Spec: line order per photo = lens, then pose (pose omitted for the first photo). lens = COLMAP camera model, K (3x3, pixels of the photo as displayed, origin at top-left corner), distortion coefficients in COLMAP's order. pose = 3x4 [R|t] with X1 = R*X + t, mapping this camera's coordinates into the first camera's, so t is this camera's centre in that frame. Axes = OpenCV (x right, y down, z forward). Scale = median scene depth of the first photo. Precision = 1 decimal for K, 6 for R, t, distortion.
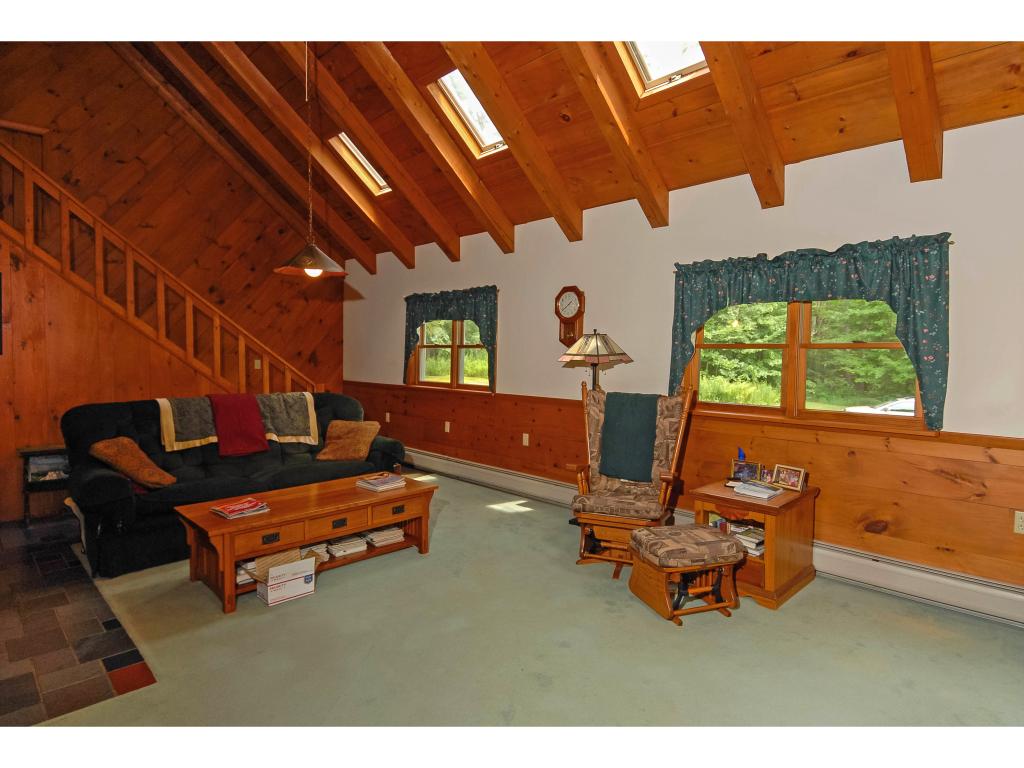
lens RADIAL K [[591.7, 0, 511.3], [0, 591.7, 363.2], [0, 0, 1]] dist [0.000658, 0.000210]
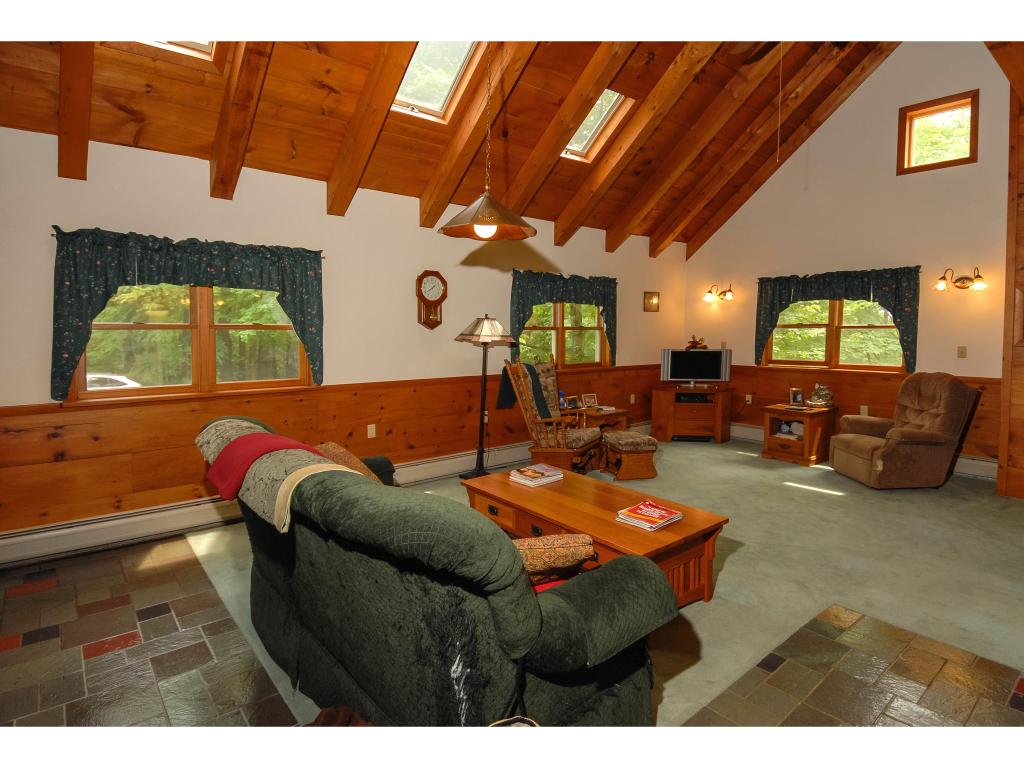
lens RADIAL K [[537.8, 0, 512.0], [0, 537.8, 384.0], [0, 0, 1]] dist [-0.001931, -0.000716]
pose [[0.057850, -0.086063, 0.994609, -0.836871], [0.041490, 0.995624, 0.083738, -0.003684], [-0.997463, 0.036422, 0.061168, 0.782487]]
